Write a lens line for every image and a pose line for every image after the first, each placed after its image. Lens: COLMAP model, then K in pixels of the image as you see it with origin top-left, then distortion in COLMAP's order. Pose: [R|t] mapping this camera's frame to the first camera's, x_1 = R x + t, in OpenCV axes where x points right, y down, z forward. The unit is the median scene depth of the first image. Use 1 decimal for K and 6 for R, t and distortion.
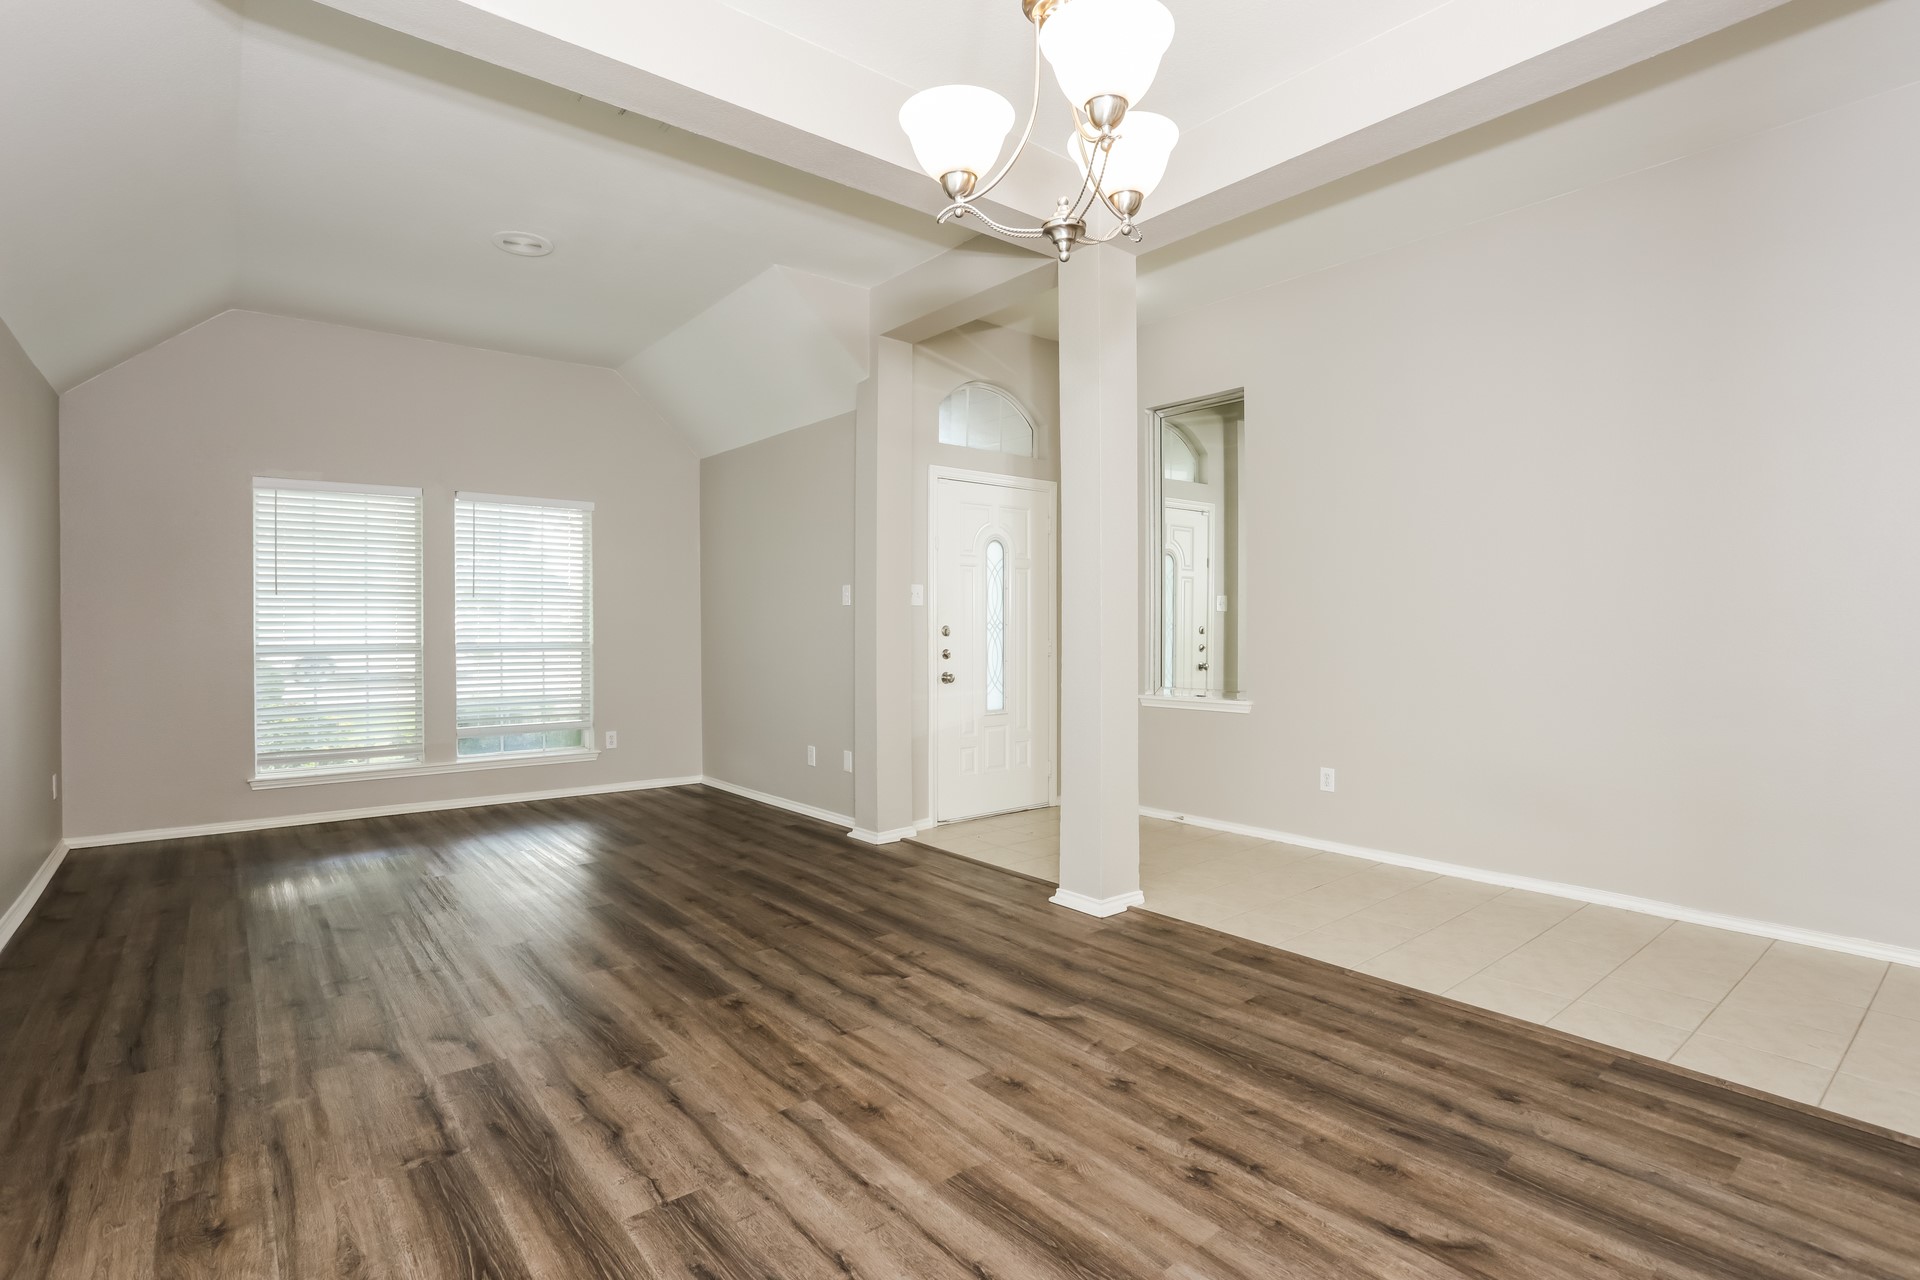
lens RADIAL K [[925.9, 0, 949.1], [0, 925.9, 636.9], [0, 0, 1]] dist [-0.052916, 0.023613]
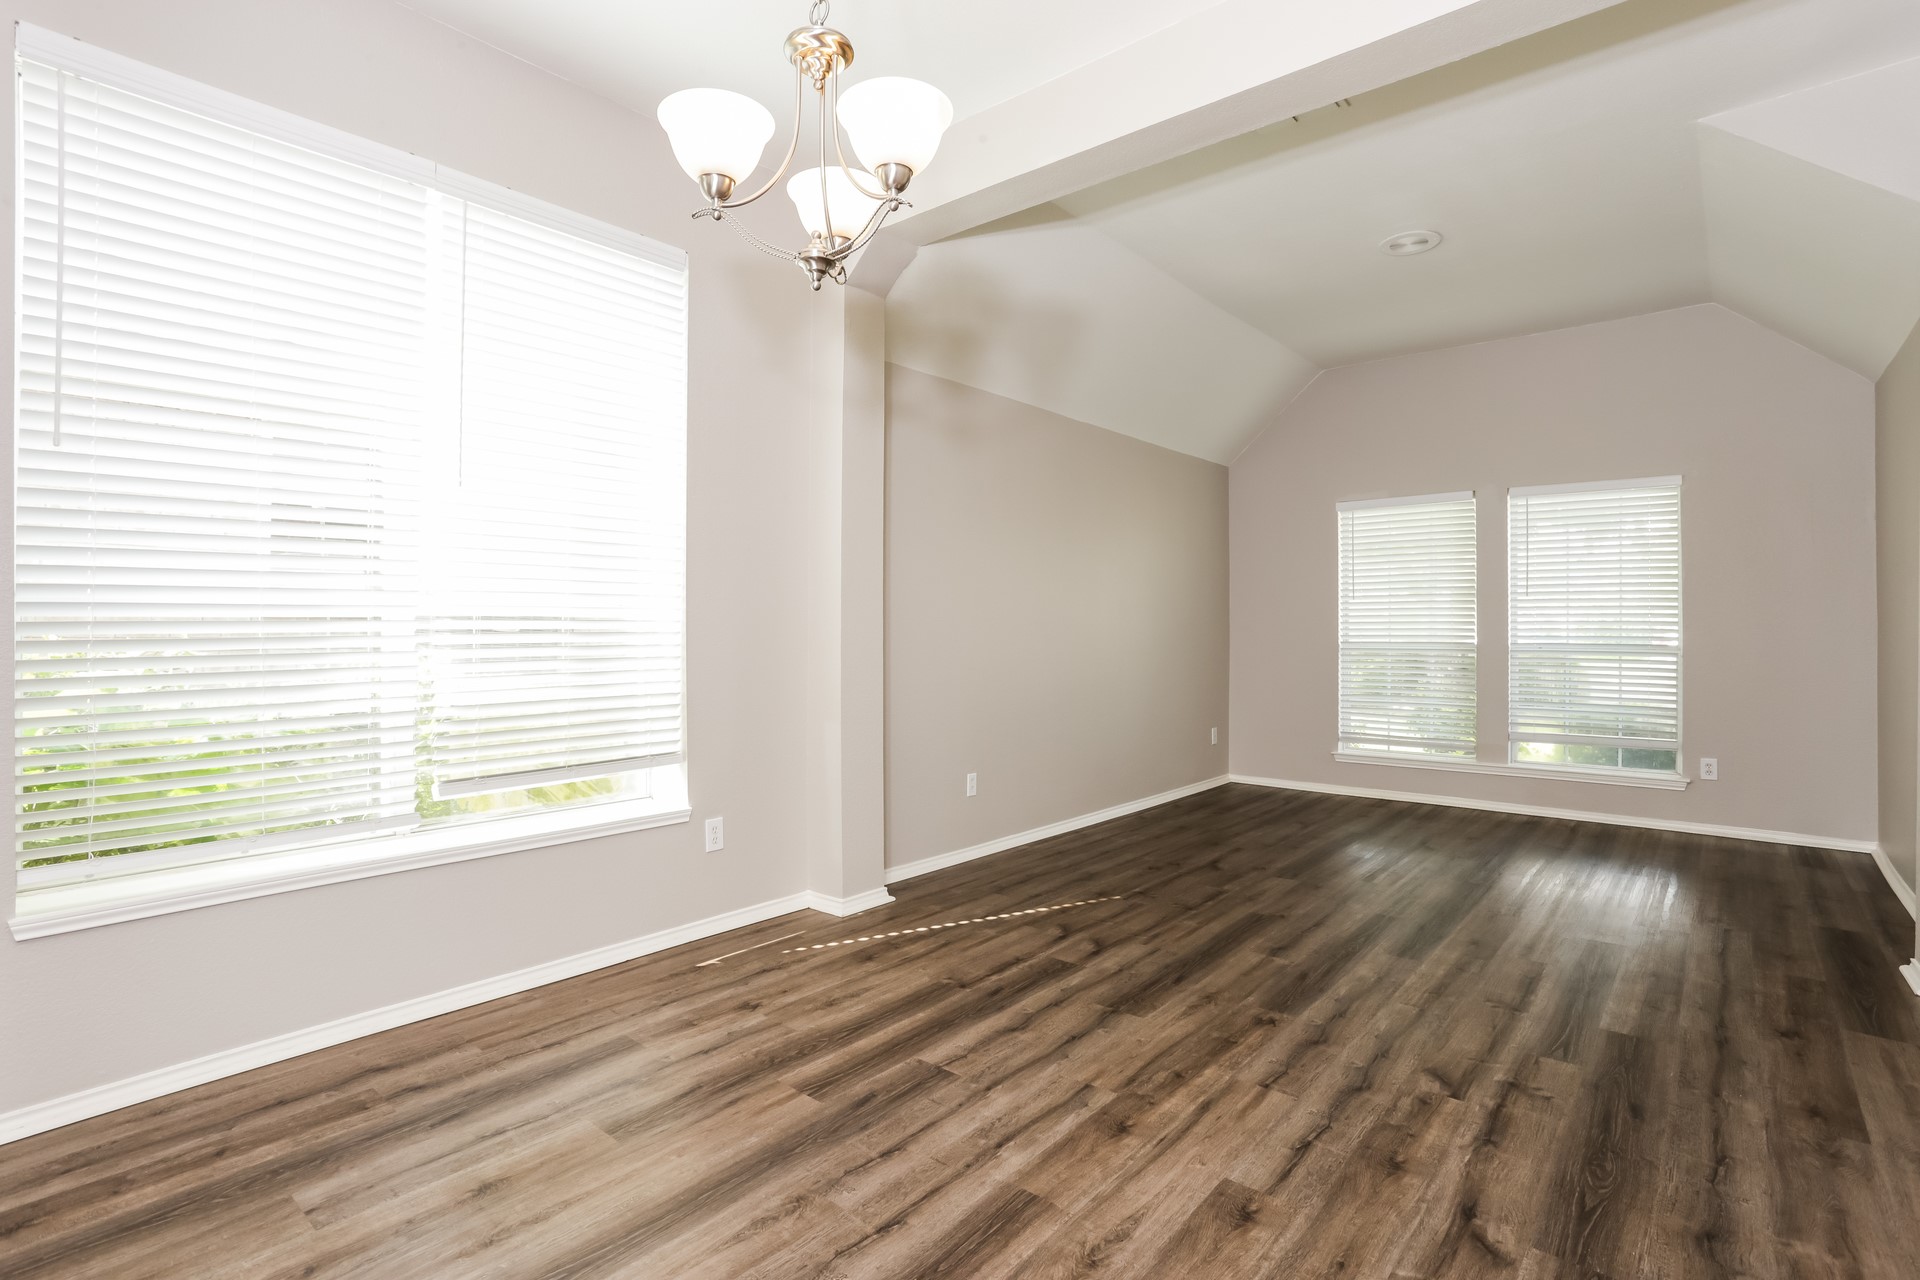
lens RADIAL K [[925.9, 0, 965.2], [0, 925.9, 638.9], [0, 0, 1]] dist [-0.052916, 0.023613]
pose [[0.190202, 0.011709, -0.981675, 0.650705], [-0.009113, 0.999907, 0.010161, -0.005853], [0.981703, 0.007014, 0.190291, 0.514706]]
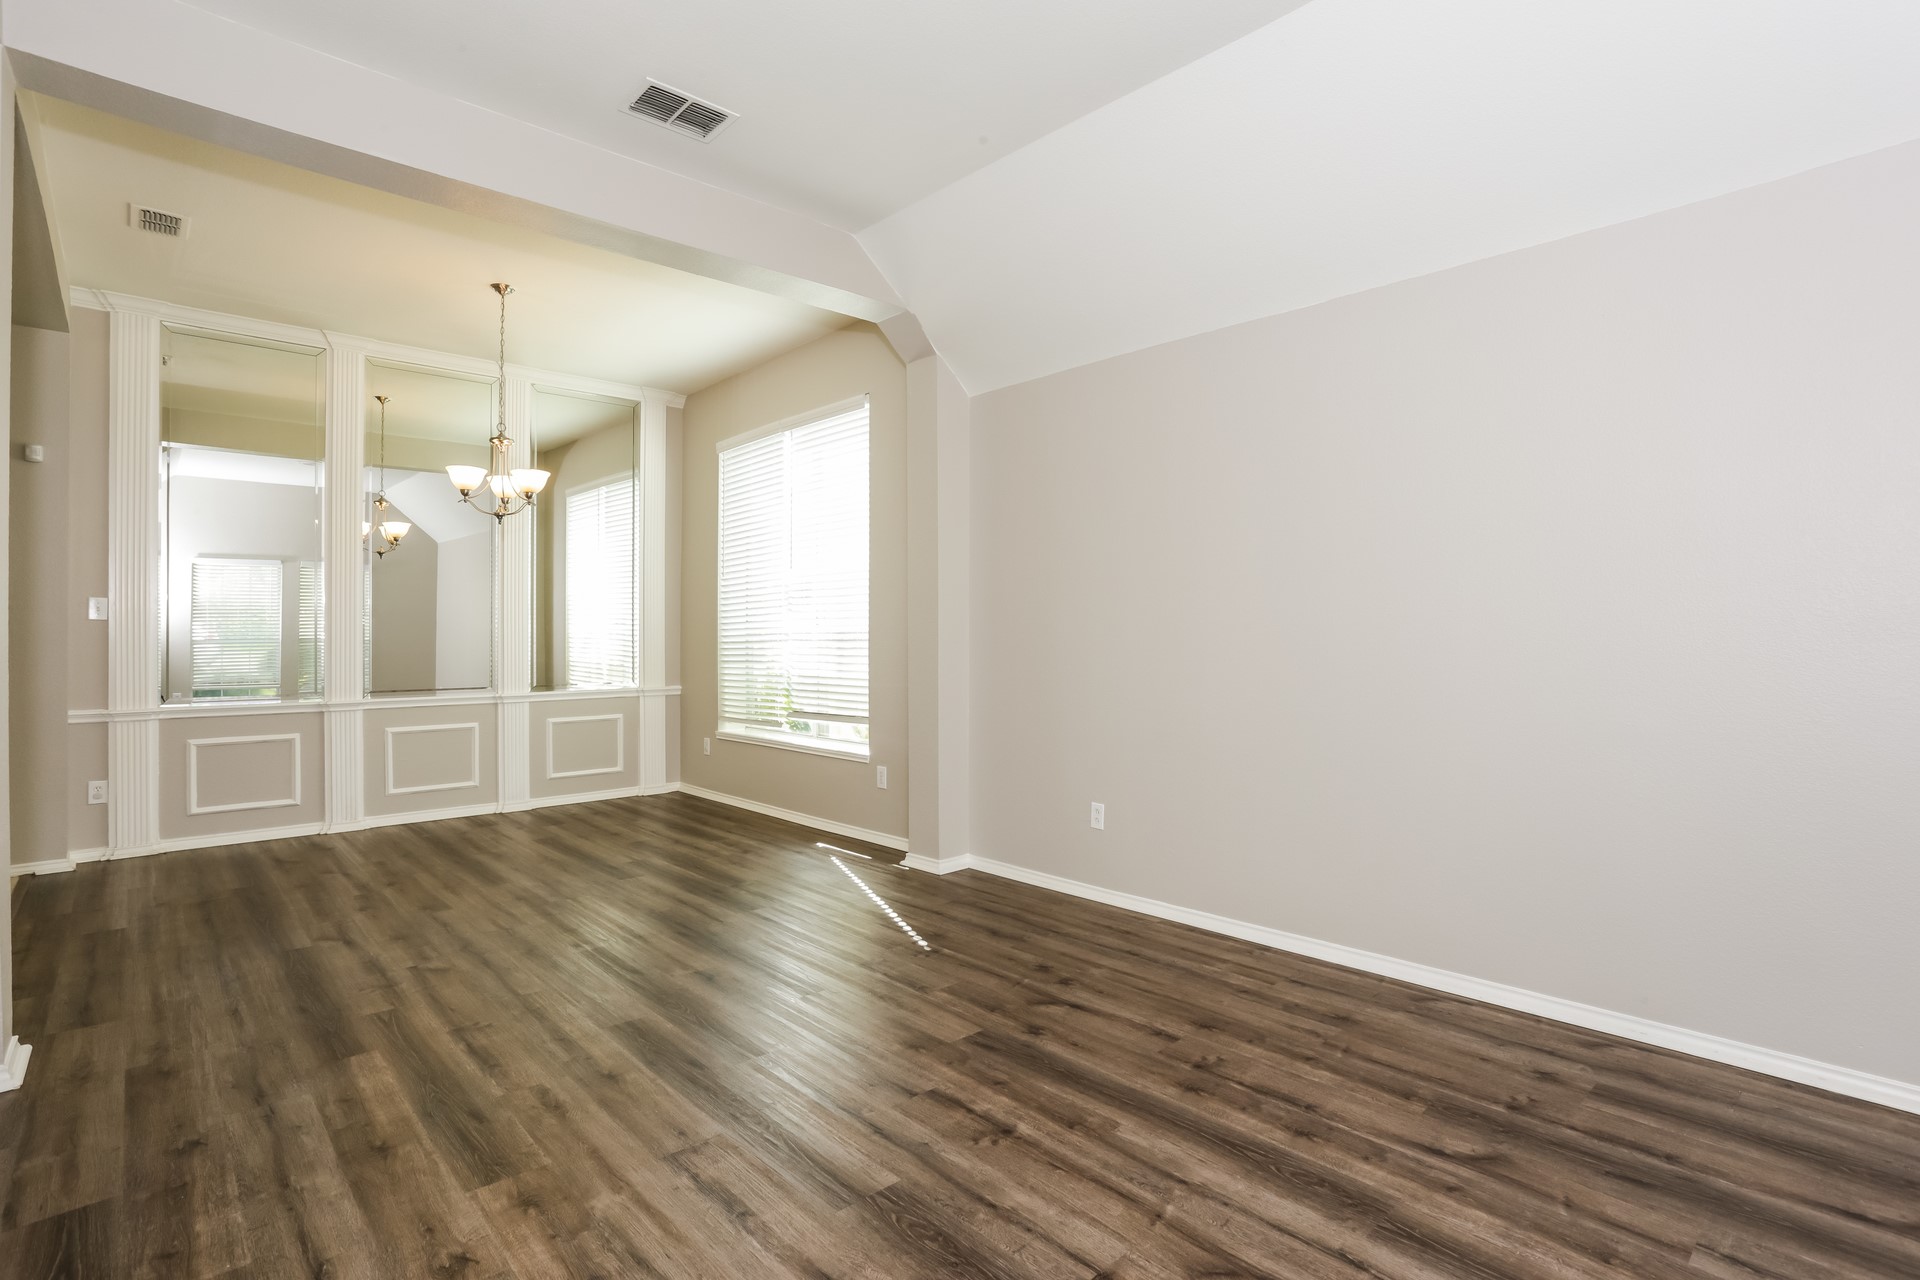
lens RADIAL K [[925.9, 0, 953.5], [0, 925.9, 633.8], [0, 0, 1]] dist [-0.052916, 0.023613]
pose [[-0.998036, 0.003306, -0.062559, -0.671815], [0.002939, 0.999978, 0.005958, -0.024636], [0.062577, 0.005762, -0.998023, 2.297805]]
